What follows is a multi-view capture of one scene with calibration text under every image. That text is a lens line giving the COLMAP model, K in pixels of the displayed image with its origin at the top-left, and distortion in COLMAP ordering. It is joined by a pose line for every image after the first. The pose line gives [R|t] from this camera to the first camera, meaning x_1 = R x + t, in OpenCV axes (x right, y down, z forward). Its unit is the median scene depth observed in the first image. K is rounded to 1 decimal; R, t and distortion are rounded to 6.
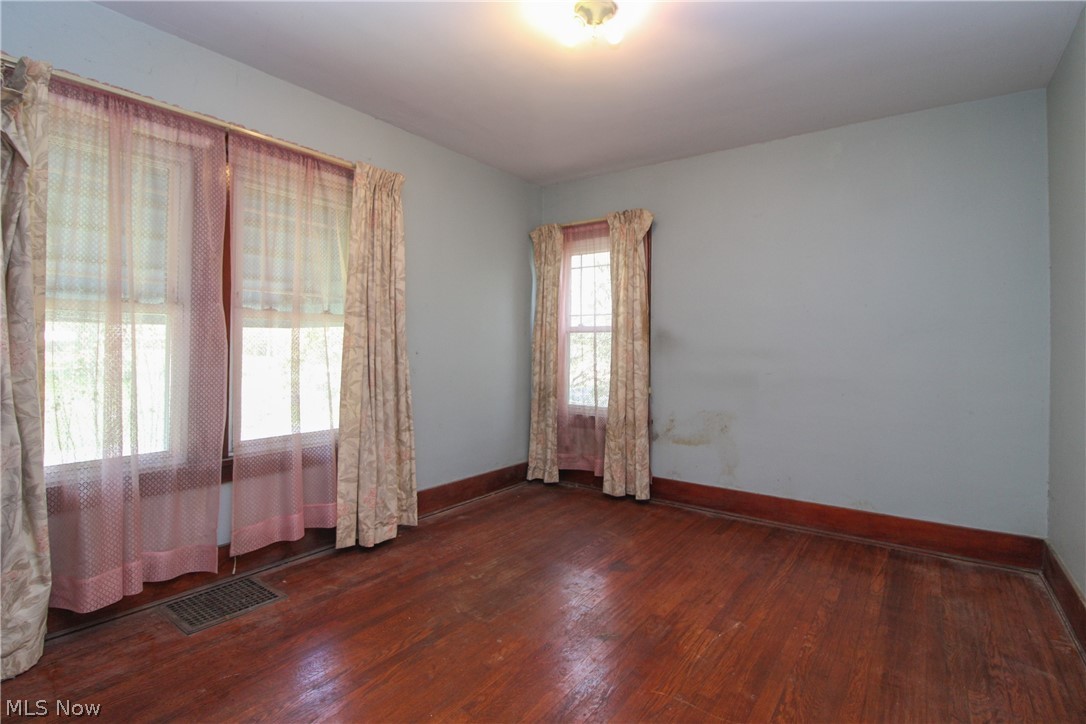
lens RADIAL K [[520.8, 0, 547.1], [0, 520.8, 347.5], [0, 0, 1]] dist [-0.001539, -0.001126]
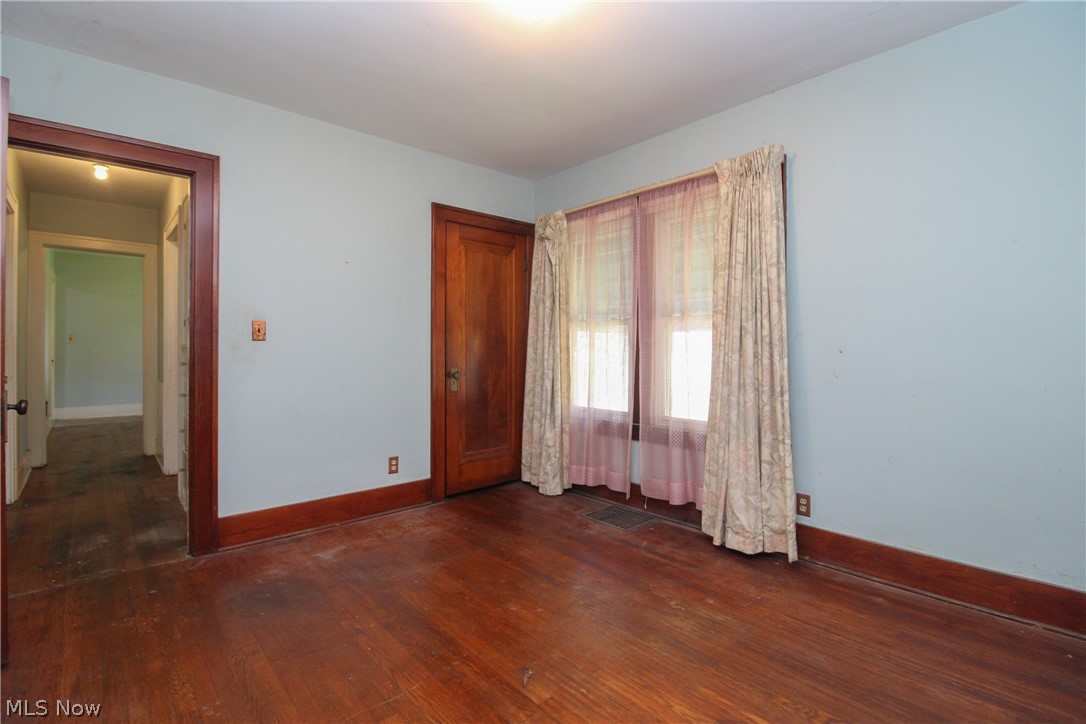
lens RADIAL K [[520.8, 0, 547.1], [0, 520.8, 347.5], [0, 0, 1]] dist [-0.001539, -0.001126]
pose [[-0.212318, -0.007654, -0.977171, 0.771146], [0.002785, 0.999961, -0.008437, 0.013762], [0.977197, -0.004513, -0.212288, 0.978869]]
